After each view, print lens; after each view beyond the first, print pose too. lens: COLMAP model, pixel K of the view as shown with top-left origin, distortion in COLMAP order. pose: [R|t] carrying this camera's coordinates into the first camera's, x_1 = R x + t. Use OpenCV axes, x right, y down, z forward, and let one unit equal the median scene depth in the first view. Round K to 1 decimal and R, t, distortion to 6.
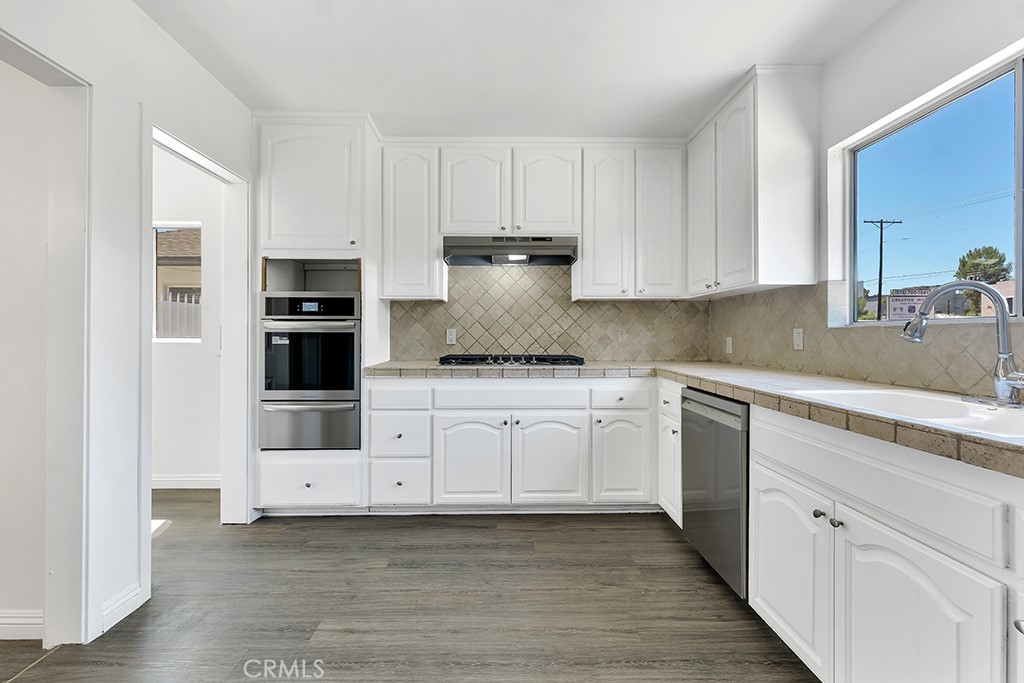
lens RADIAL K [[460.8, 0, 508.1], [0, 460.8, 332.9], [0, 0, 1]] dist [0.000440, -0.000441]
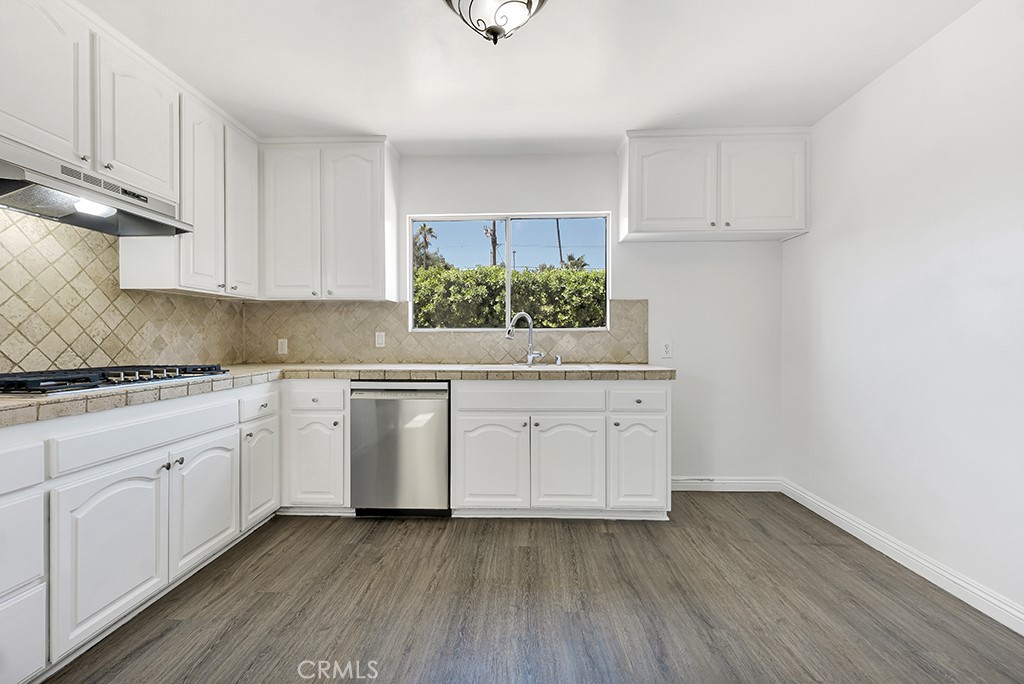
lens RADIAL K [[460.2, 0, 508.4], [0, 460.2, 341.6], [0, 0, 1]] dist [0.000424, -0.000187]
pose [[0.056265, -0.008154, 0.998383, -0.644299], [-0.001621, 0.999965, 0.008259, 0.006079], [-0.998415, -0.002083, 0.056250, 0.461299]]
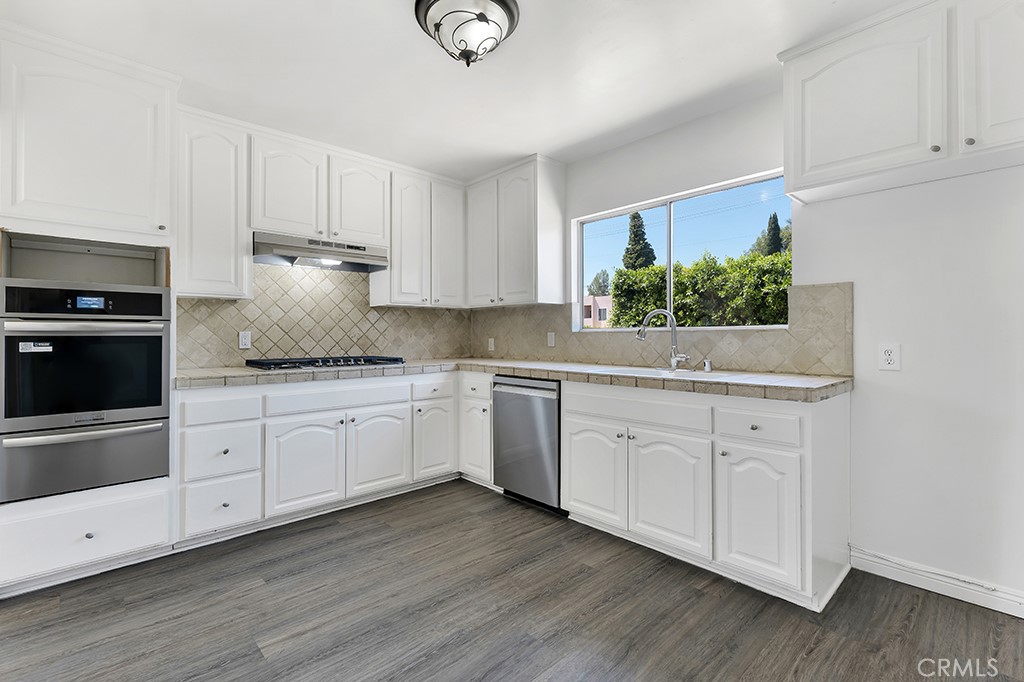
lens RADIAL K [[460.8, 0, 508.1], [0, 460.8, 332.4], [0, 0, 1]] dist [0.000440, -0.000441]
pose [[0.749486, 0.001988, 0.662017, -0.413158], [0.001116, 0.999990, -0.004266, -0.002998], [-0.662019, 0.003936, 0.749477, -0.034379]]
